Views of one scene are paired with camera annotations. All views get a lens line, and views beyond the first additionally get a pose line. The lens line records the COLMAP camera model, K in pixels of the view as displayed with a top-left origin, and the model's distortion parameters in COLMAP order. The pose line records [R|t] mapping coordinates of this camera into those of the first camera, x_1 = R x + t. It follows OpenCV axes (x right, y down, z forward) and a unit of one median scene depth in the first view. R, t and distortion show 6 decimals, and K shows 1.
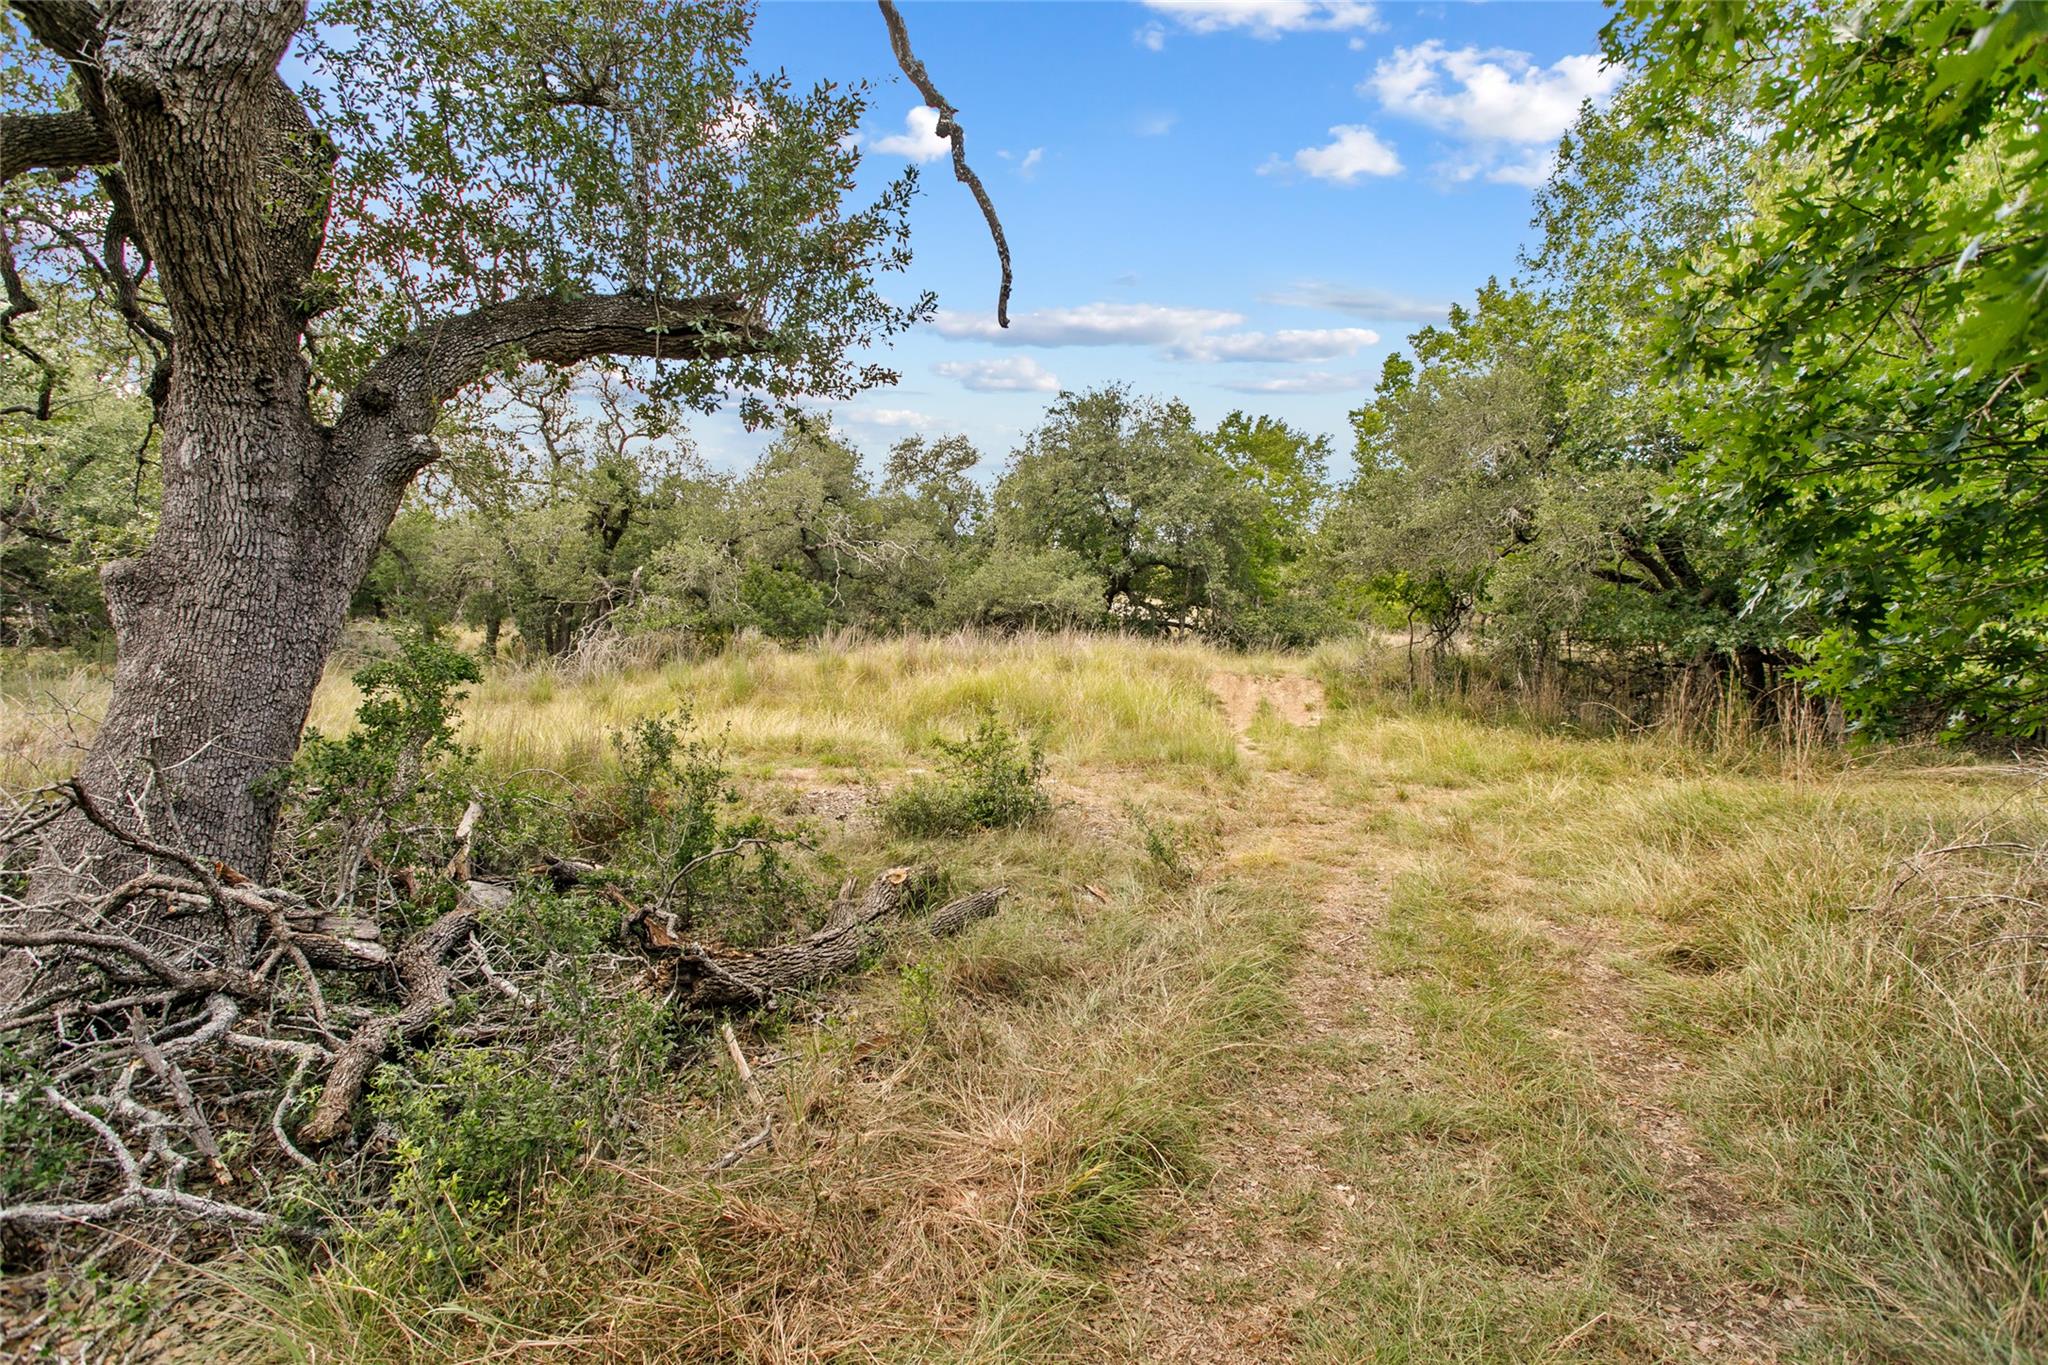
lens RADIAL K [[997.4, 0, 1022.0], [0, 997.4, 685.5], [0, 0, 1]] dist [0.000366, -0.000119]
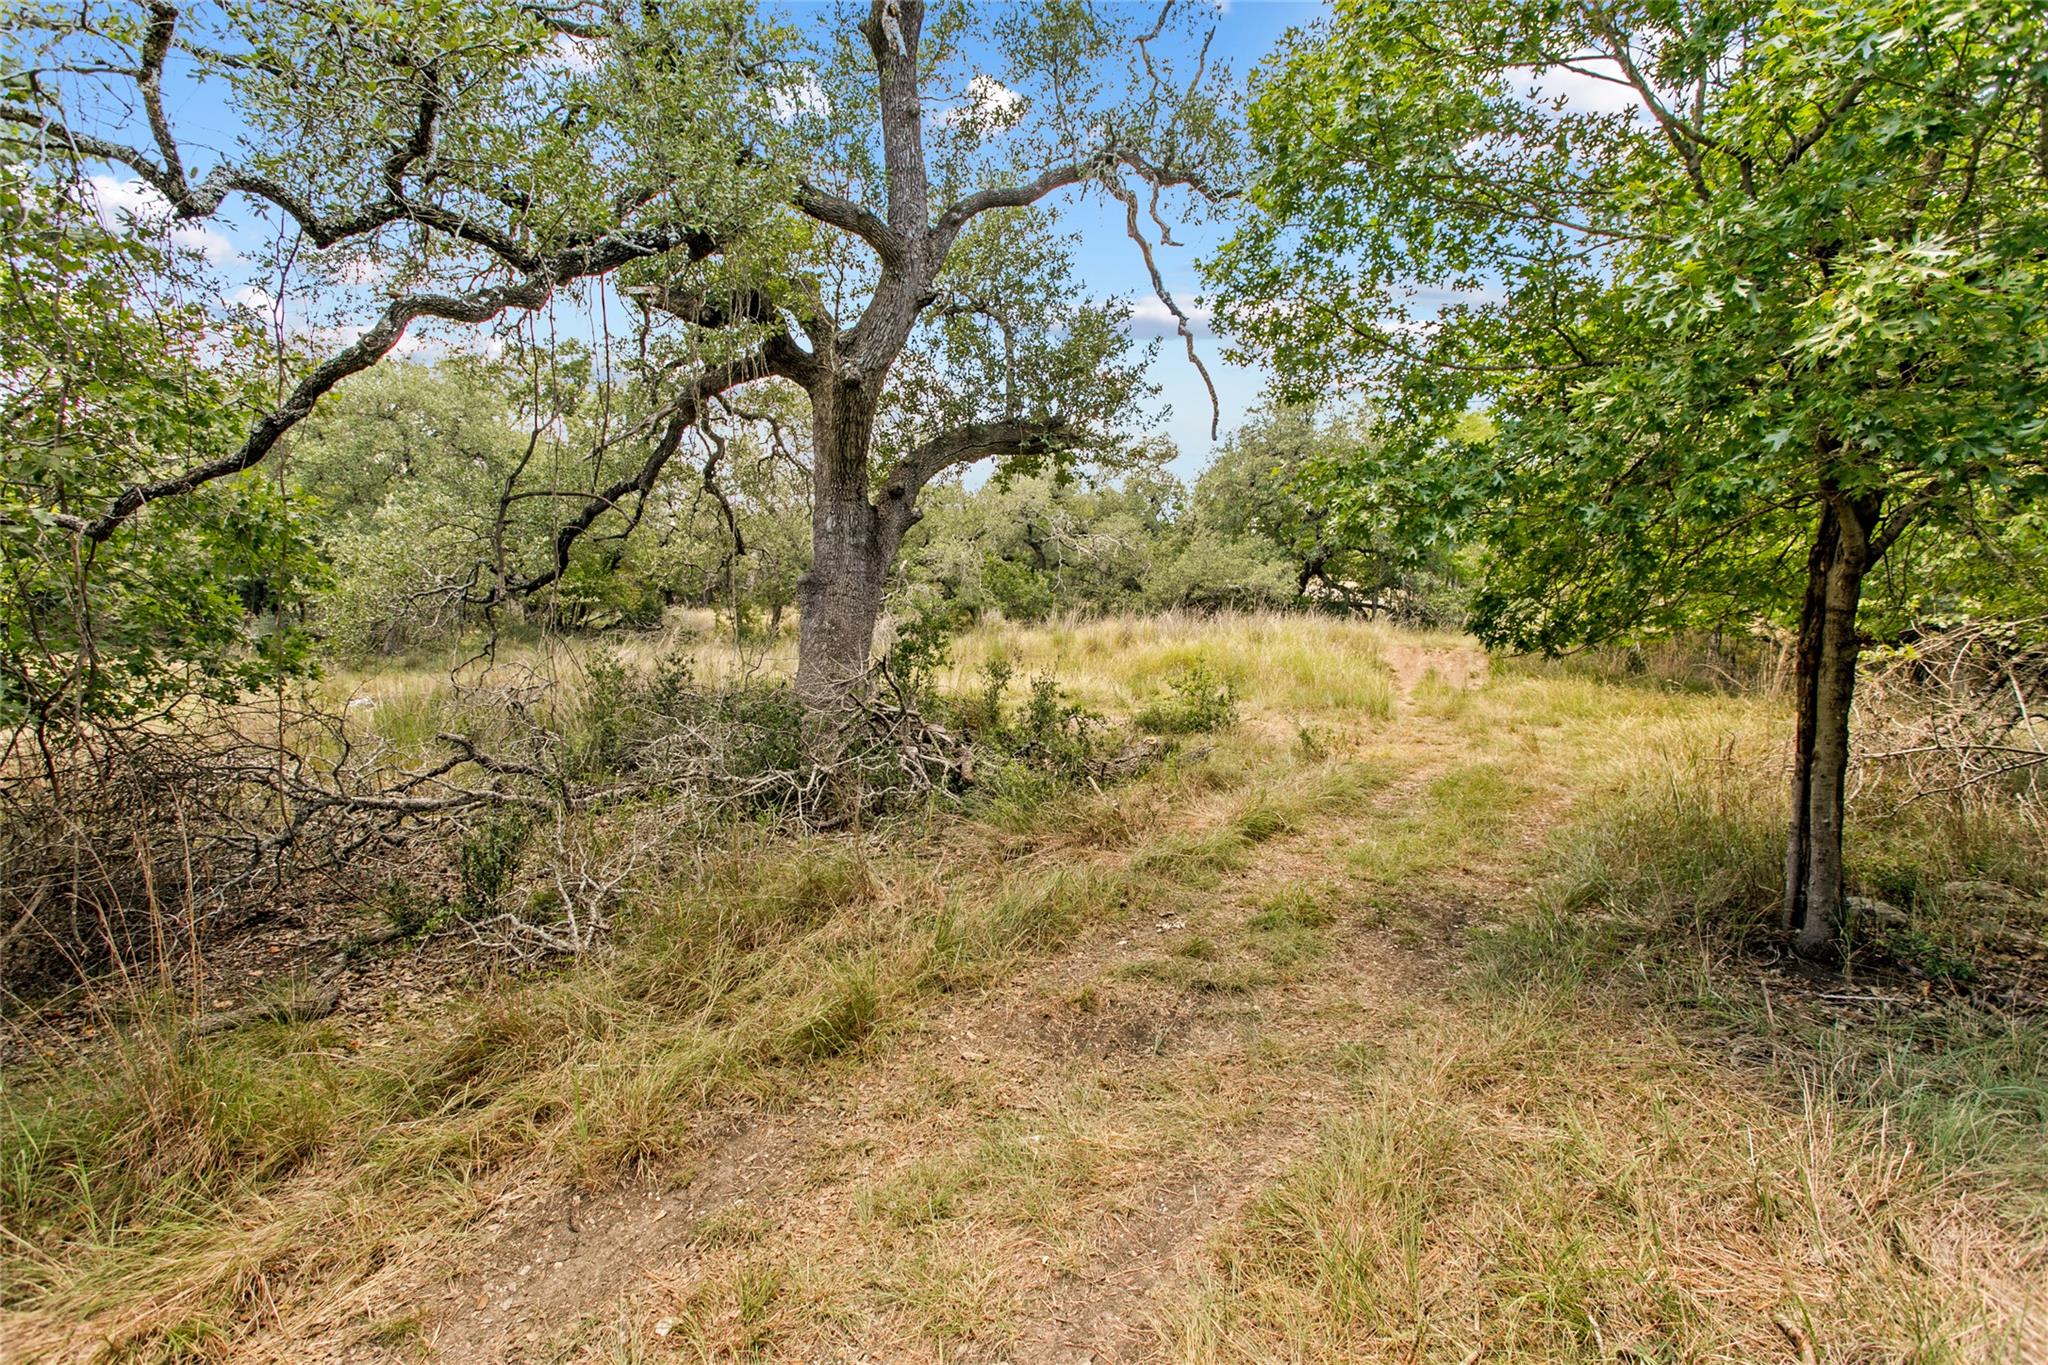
lens RADIAL K [[997.4, 0, 1017.1], [0, 997.4, 672.2], [0, 0, 1]] dist [0.000366, -0.000119]
pose [[0.980081, 0.006673, -0.198487, -0.001134], [-0.006136, 0.999976, 0.003321, 0.011347], [0.198504, -0.002037, 0.980098, -0.150713]]
